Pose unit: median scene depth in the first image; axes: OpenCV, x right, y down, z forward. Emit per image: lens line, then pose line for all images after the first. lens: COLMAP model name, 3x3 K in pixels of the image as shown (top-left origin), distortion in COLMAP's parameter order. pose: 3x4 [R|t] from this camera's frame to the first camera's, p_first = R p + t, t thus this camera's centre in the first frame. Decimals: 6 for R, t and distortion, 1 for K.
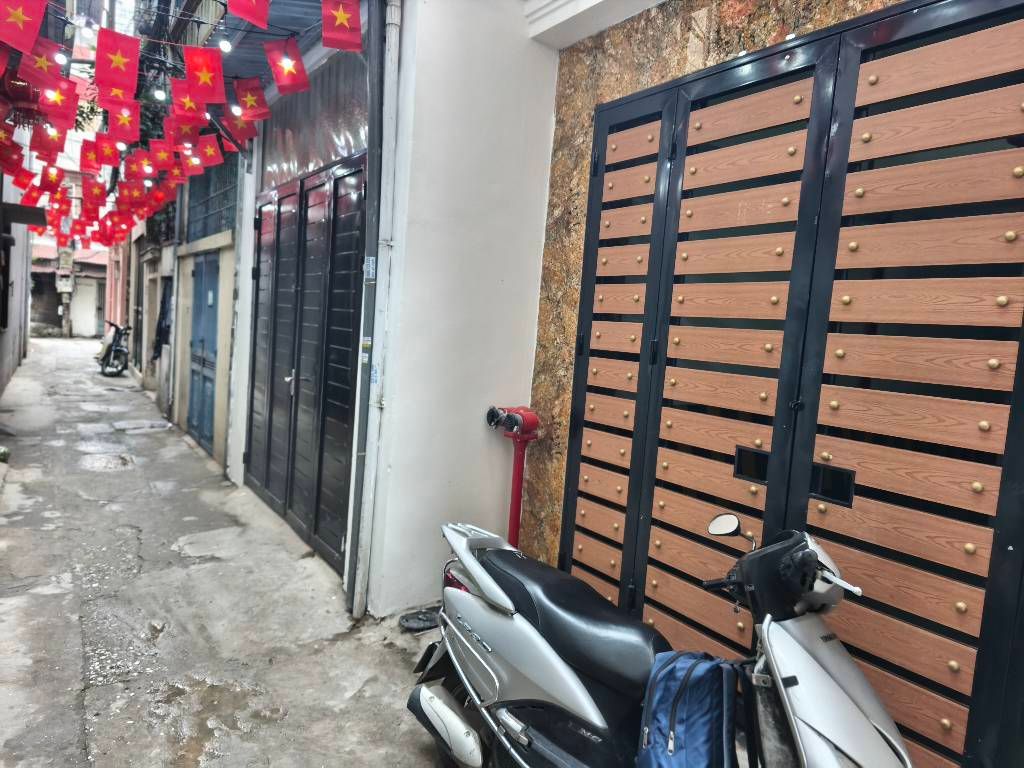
lens RADIAL K [[679.6, 0, 507.1], [0, 679.6, 384.5], [0, 0, 1]] dist [0.032692, -0.001976]
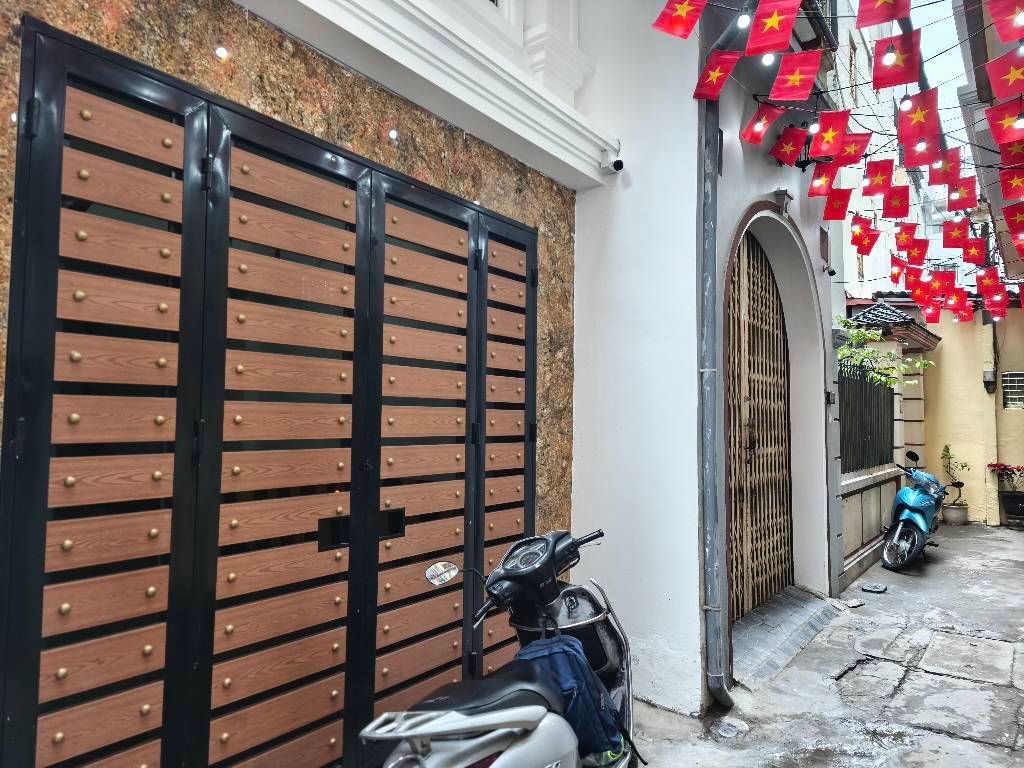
lens RADIAL K [[679.6, 0, 507.1], [0, 679.6, 384.0], [0, 0, 1]] dist [0.032692, -0.001976]
pose [[-0.324348, -0.024850, 0.945611, -0.699476], [0.048217, 0.997921, 0.042763, -0.139879], [-0.944708, 0.059464, -0.322475, 1.060359]]
